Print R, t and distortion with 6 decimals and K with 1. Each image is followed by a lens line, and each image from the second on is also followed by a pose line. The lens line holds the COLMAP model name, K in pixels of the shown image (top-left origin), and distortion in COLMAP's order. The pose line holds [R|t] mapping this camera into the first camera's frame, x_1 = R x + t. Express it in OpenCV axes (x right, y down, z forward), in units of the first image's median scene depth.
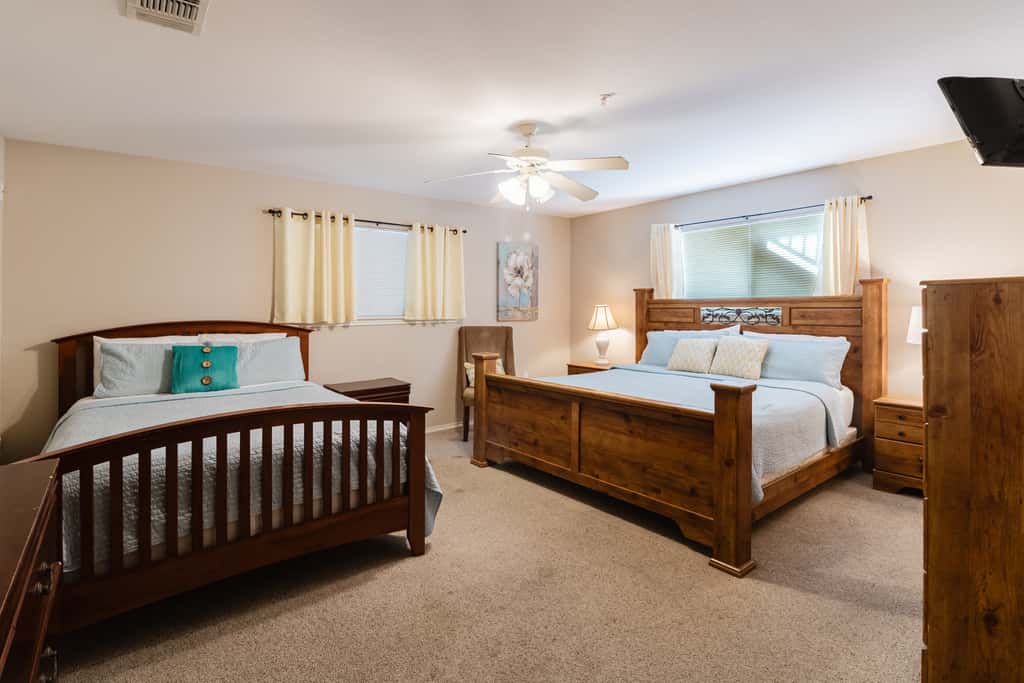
lens RADIAL K [[477.5, 0, 510.6], [0, 477.5, 314.4], [0, 0, 1]] dist [-0.001790, 0.000047]
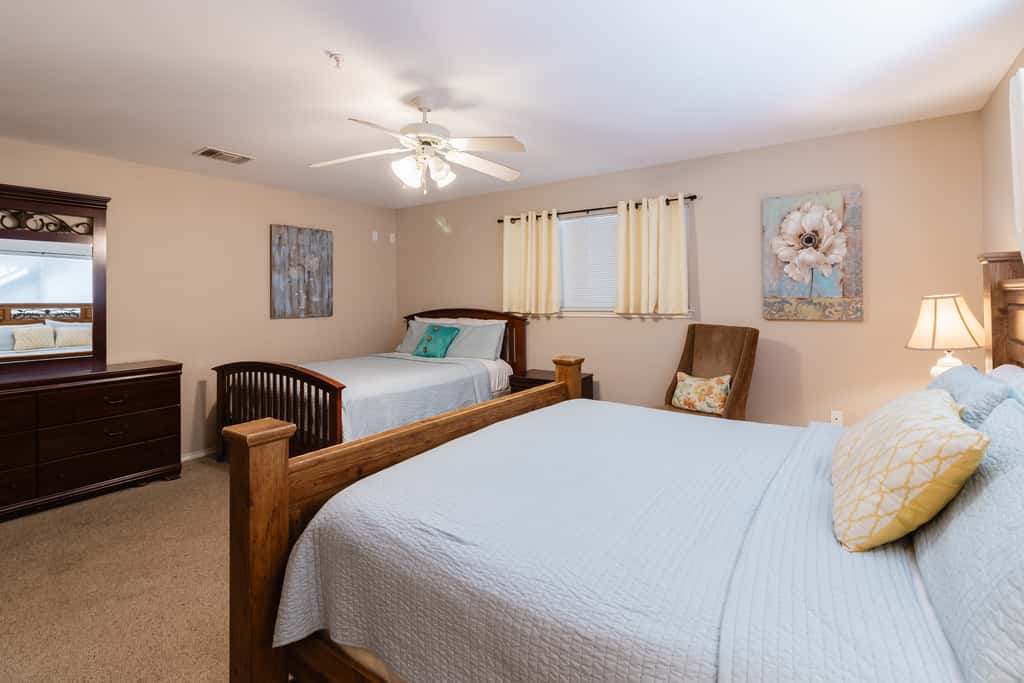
lens RADIAL K [[477.5, 0, 510.6], [0, 477.5, 314.4], [0, 0, 1]] dist [-0.001790, 0.000047]
pose [[0.299159, 0.034807, -0.953568, 0.539632], [-0.007588, 0.999390, 0.034099, -0.013831], [0.954173, -0.002965, 0.299240, 0.509727]]
